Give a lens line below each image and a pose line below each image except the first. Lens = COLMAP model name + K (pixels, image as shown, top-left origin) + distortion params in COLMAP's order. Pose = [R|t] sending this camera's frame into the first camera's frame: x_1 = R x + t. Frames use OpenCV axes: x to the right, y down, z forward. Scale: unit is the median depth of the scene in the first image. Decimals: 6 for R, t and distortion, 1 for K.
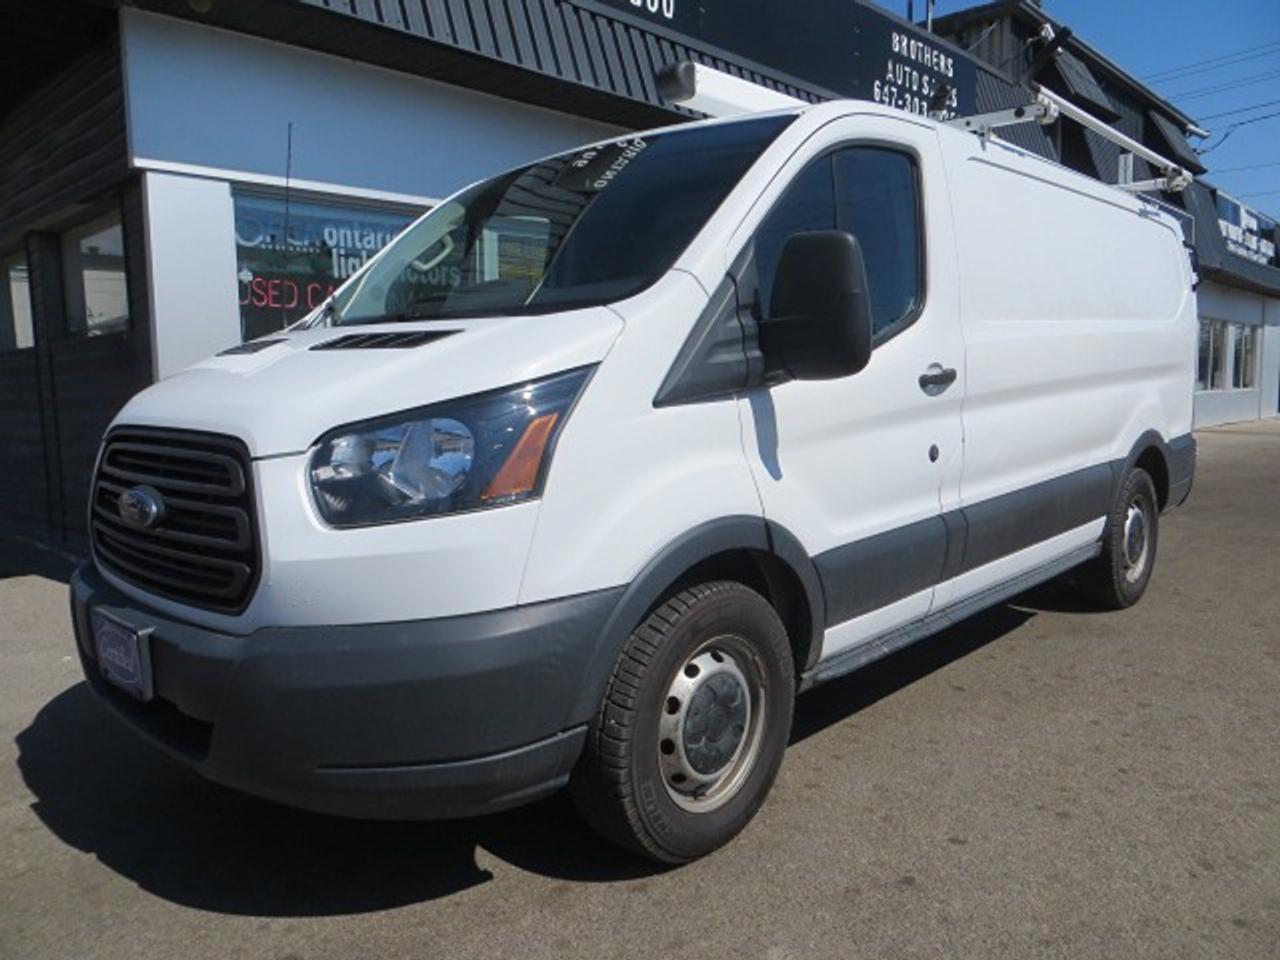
lens RADIAL K [[955.6, 0, 633.9], [0, 955.6, 476.1], [0, 0, 1]] dist [-0.003842, -0.007449]
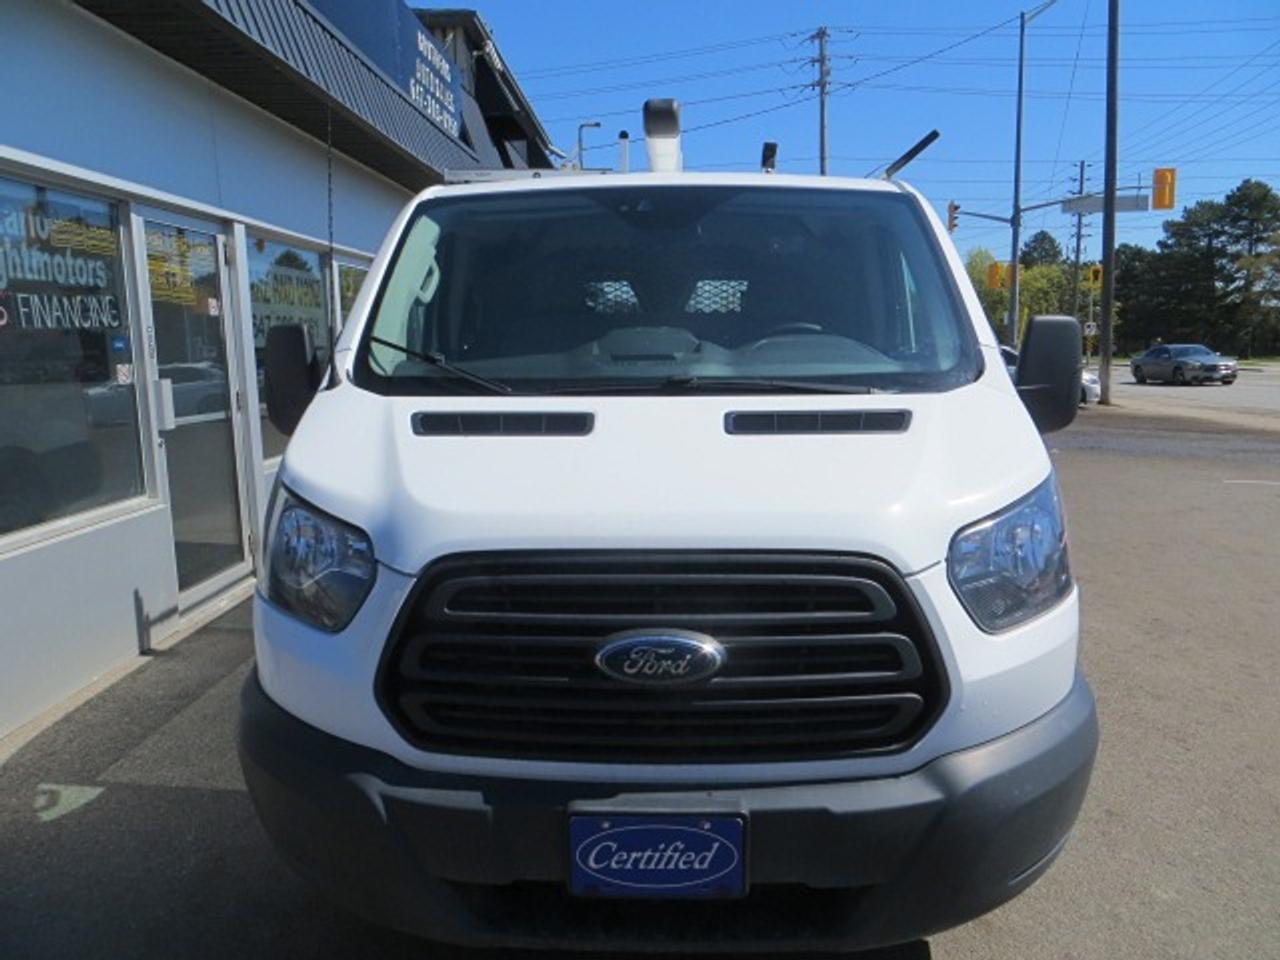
lens RADIAL K [[955.6, 0, 647.4], [0, 955.6, 478.1], [0, 0, 1]] dist [-0.003842, -0.007449]
pose [[0.752250, -0.094865, 0.652012, -0.405360], [0.080601, 0.995398, 0.051834, -0.060509], [-0.653929, 0.013560, 0.756435, 0.175414]]
